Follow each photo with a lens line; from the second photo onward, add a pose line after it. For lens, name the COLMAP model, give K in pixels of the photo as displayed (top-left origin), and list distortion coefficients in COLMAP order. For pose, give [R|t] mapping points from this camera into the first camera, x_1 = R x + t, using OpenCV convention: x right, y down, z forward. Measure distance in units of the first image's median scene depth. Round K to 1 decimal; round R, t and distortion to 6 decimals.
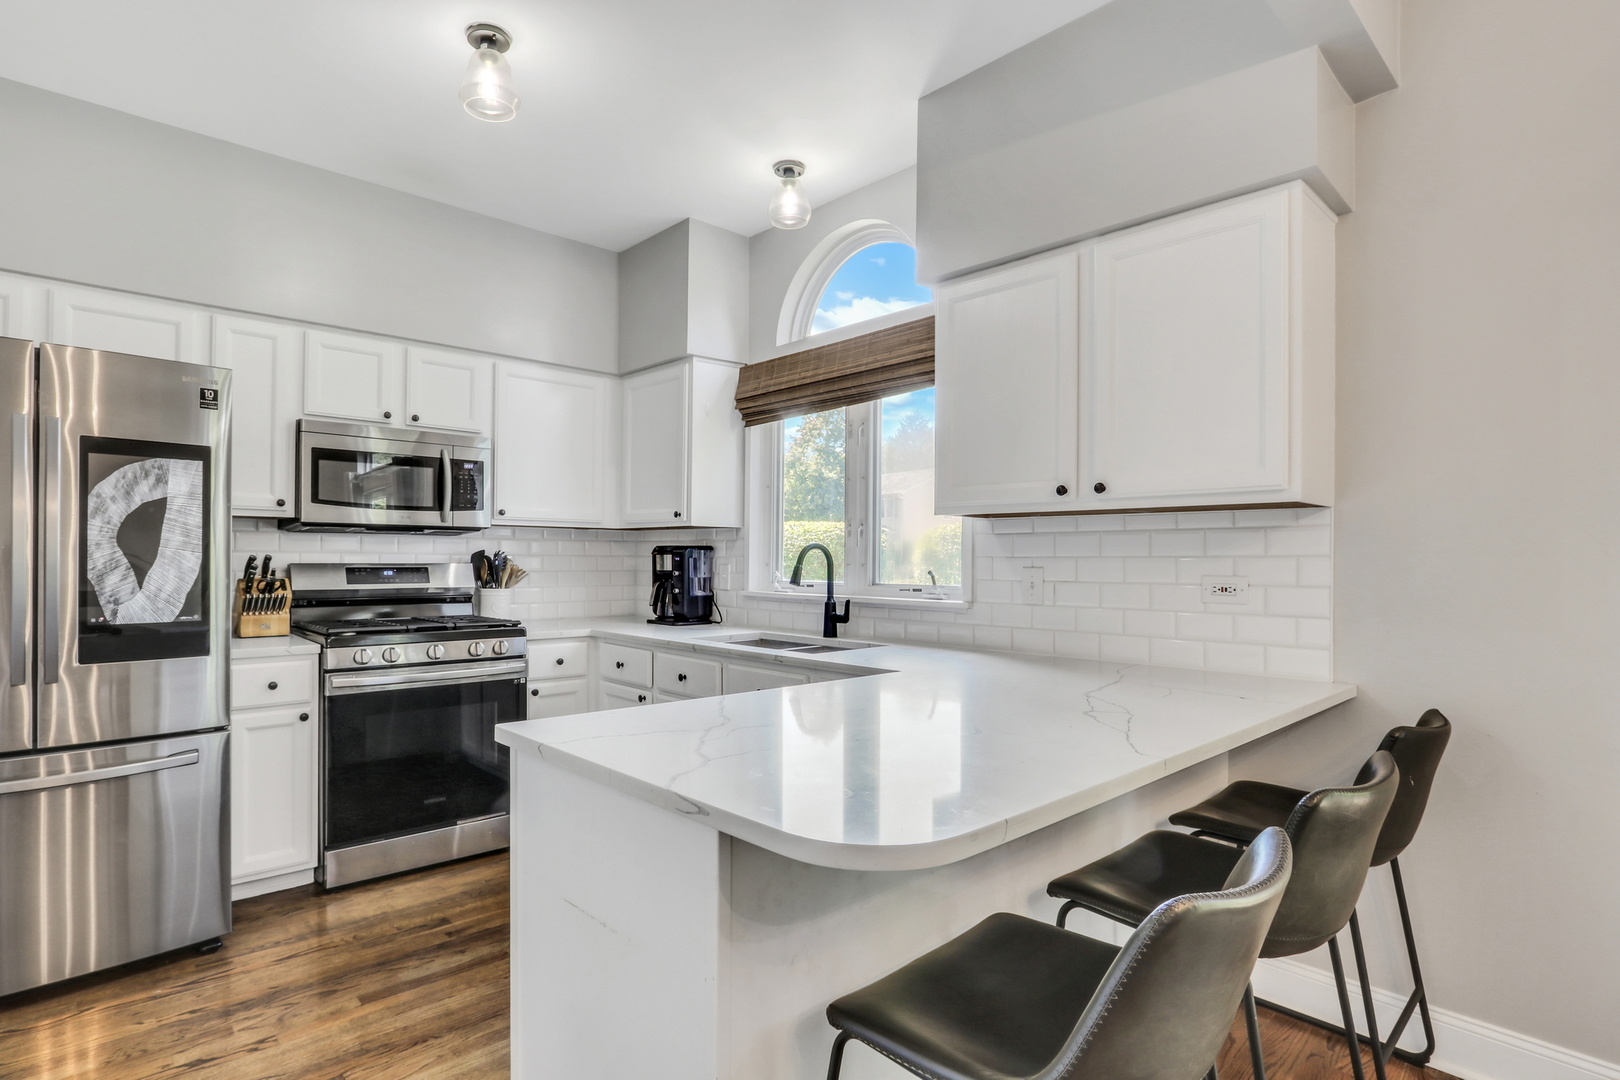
lens RADIAL K [[837.6, 0, 784.1], [0, 837.6, 556.8], [0, 0, 1]] dist [-0.022182, 0.001567]
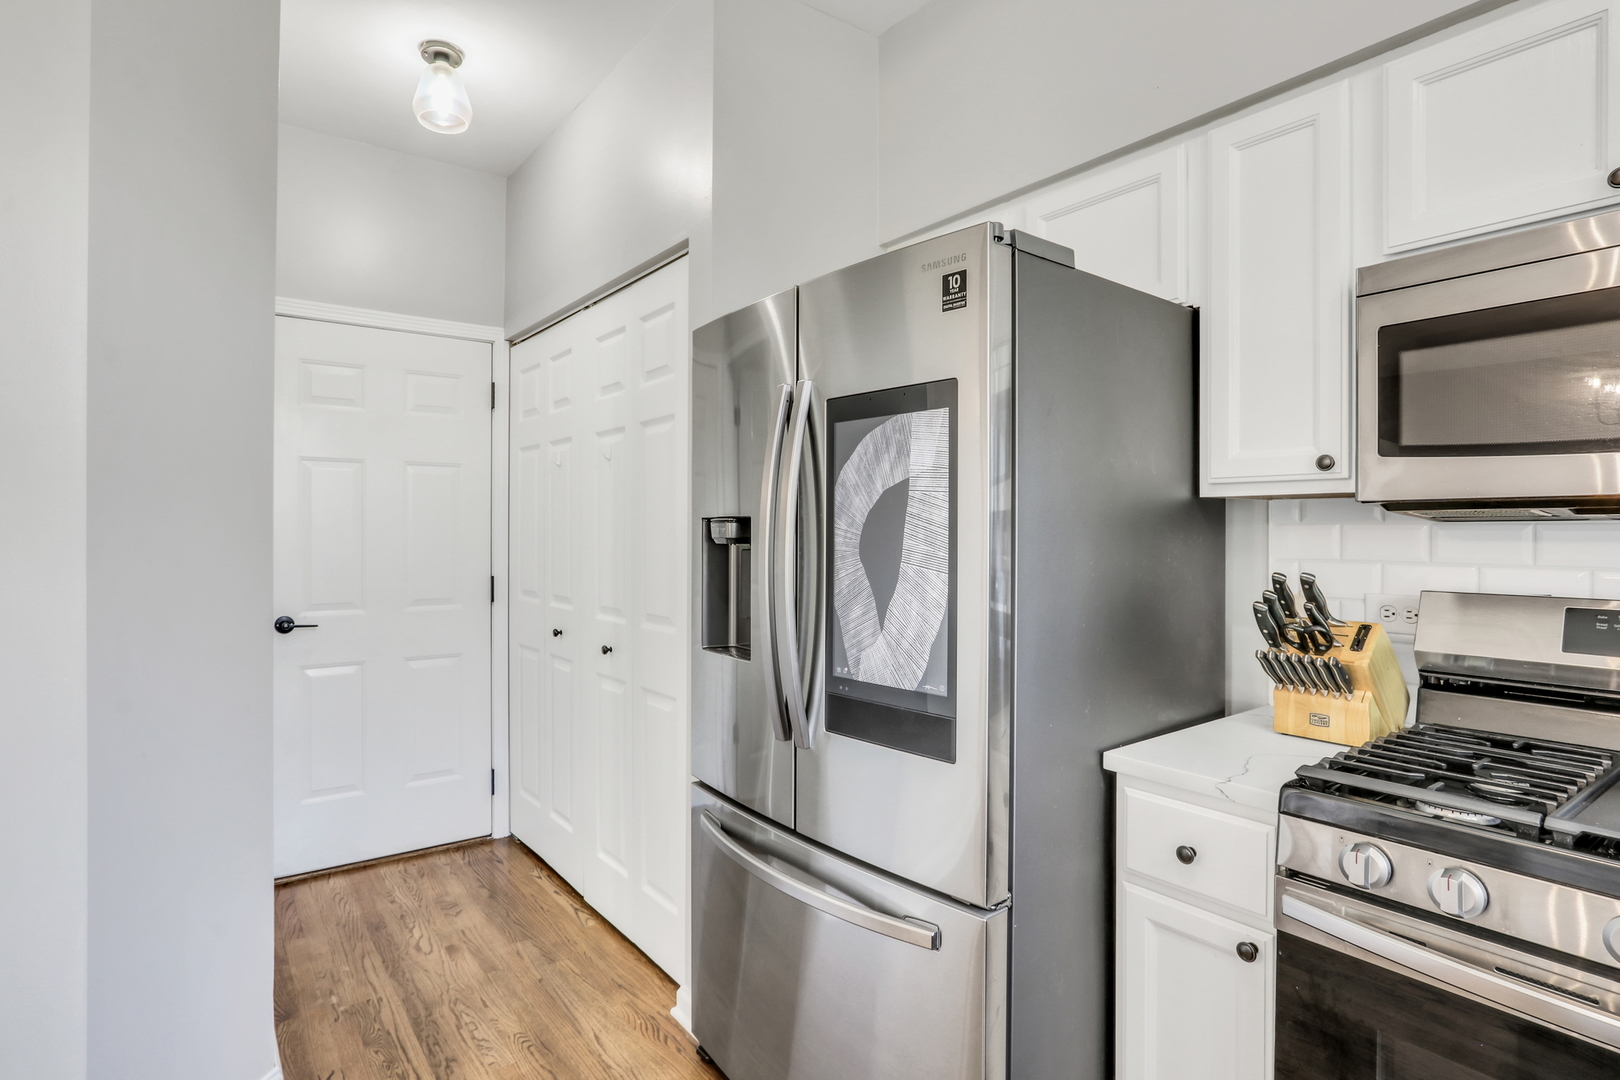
lens RADIAL K [[837.6, 0, 774.7], [0, 837.6, 532.9], [0, 0, 1]] dist [-0.022182, 0.001567]
pose [[-0.110610, -0.004187, -0.993855, -0.114587], [-0.000011, 0.999991, -0.004212, -0.024593], [0.993864, -0.000455, -0.110609, 0.780552]]
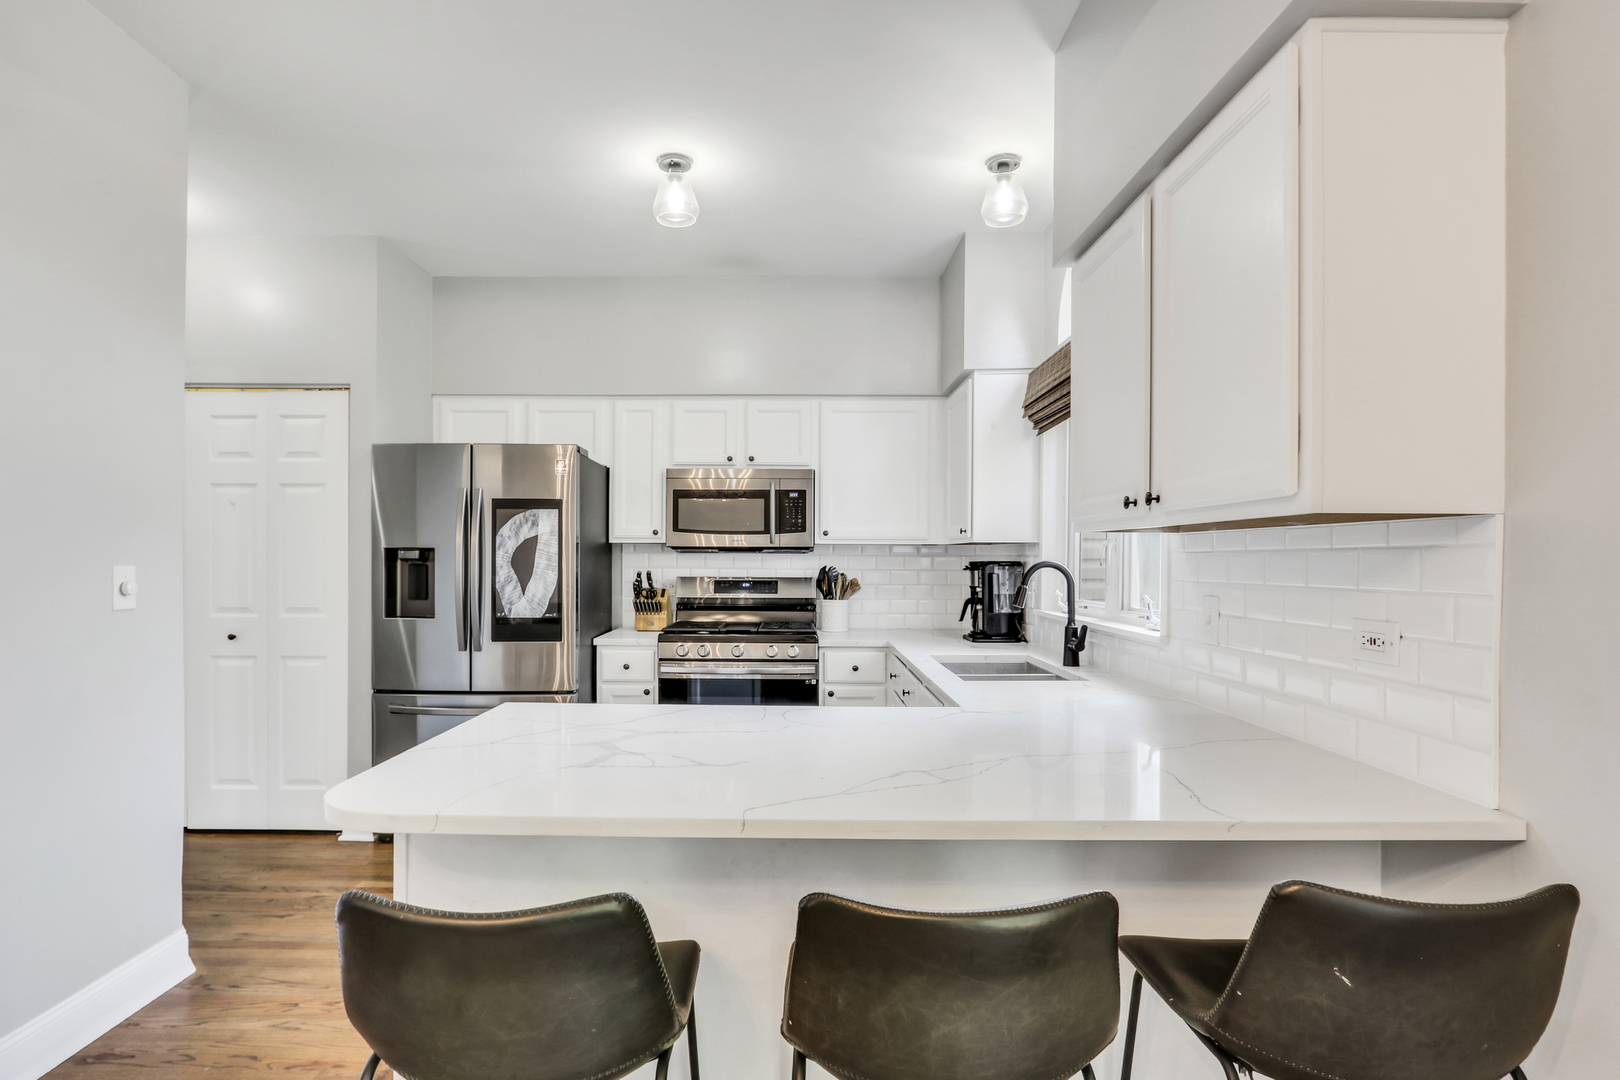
lens RADIAL K [[837.6, 0, 778.5], [0, 837.6, 558.3], [0, 0, 1]] dist [-0.022182, 0.001567]
pose [[0.725323, -0.003027, -0.688402, 0.499110], [0.001471, 0.999995, -0.002848, -0.019608], [0.688407, 0.001053, 0.725324, 0.158129]]
